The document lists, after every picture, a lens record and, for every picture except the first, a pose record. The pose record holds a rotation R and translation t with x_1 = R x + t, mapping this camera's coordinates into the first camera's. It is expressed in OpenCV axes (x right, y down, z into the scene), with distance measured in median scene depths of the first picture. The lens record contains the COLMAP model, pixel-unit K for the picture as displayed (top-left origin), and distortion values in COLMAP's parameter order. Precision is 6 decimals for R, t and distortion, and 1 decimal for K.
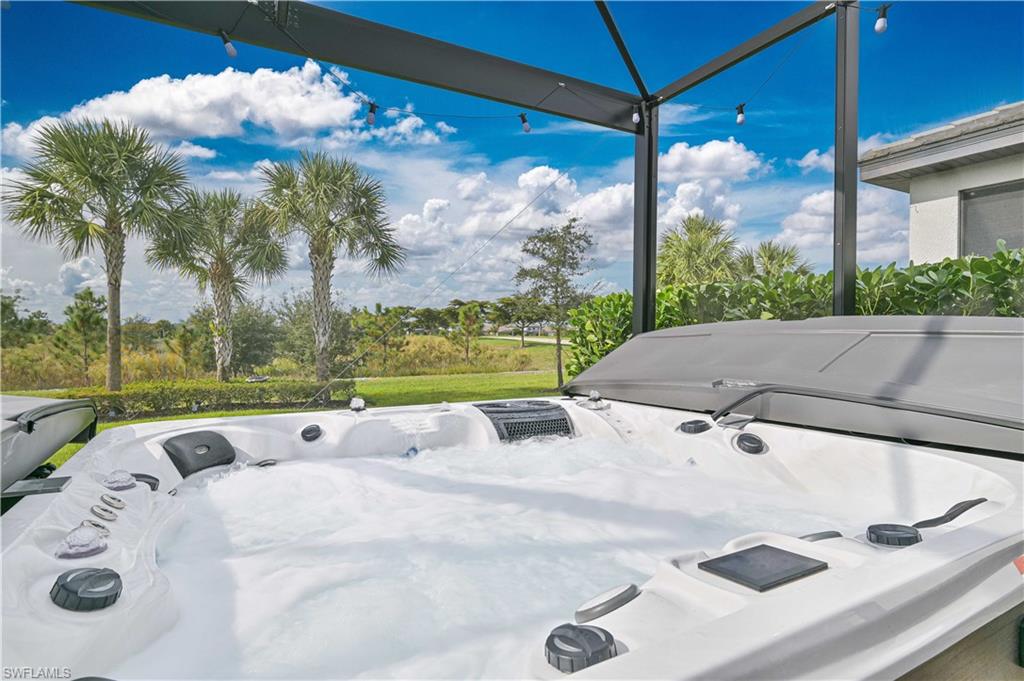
lens RADIAL K [[540.4, 0, 506.4], [0, 540.4, 343.3], [0, 0, 1]] dist [-0.002882, -0.000012]
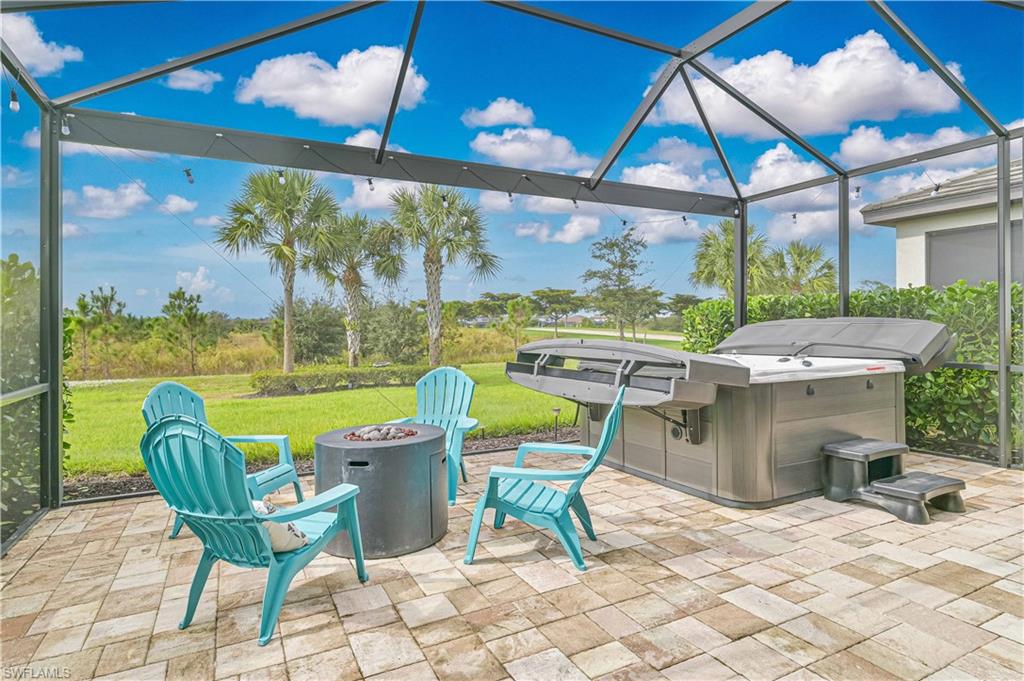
lens RADIAL K [[540.4, 0, 517.3], [0, 540.4, 332.7], [0, 0, 1]] dist [-0.002882, -0.000012]
pose [[0.999667, -0.011197, -0.023241, -0.106800], [0.011113, 0.999931, -0.003765, 0.001978], [0.023282, 0.003506, 0.999723, -0.199437]]
